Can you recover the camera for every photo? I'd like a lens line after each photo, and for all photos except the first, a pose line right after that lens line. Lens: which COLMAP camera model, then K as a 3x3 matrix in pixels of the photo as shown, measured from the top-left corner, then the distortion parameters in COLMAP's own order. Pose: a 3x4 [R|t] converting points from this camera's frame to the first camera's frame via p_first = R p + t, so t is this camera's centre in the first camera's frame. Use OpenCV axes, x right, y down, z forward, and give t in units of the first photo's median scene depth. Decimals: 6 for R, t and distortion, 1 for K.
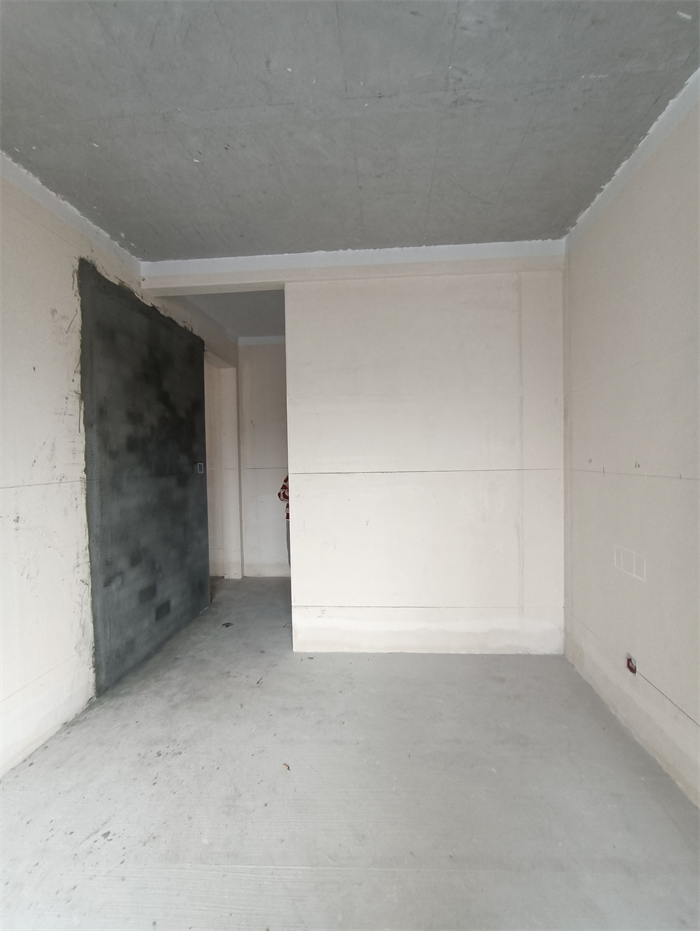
lens RADIAL K [[426.6, 0, 350.0], [0, 426.6, 465.5], [0, 0, 1]] dist [0.000777, 0.001591]
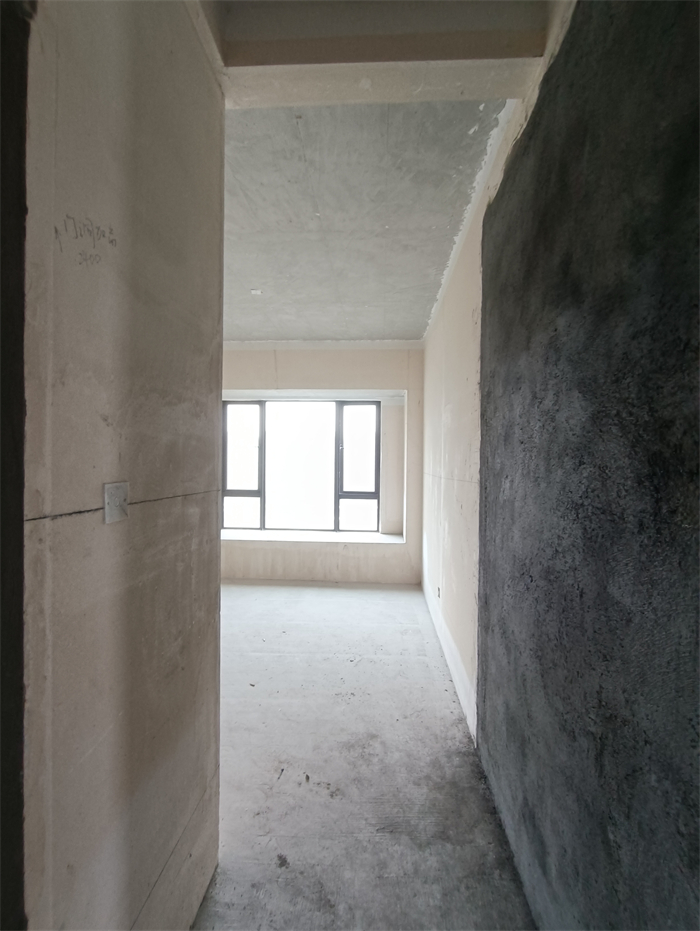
lens RADIAL K [[426.6, 0, 350.0], [0, 426.6, 465.5], [0, 0, 1]] dist [0.000777, 0.001591]
pose [[-0.999653, 0.005347, -0.025786, -0.317557], [0.004302, 0.999173, 0.040433, -0.034124], [0.025981, 0.040308, -0.998849, 1.725924]]
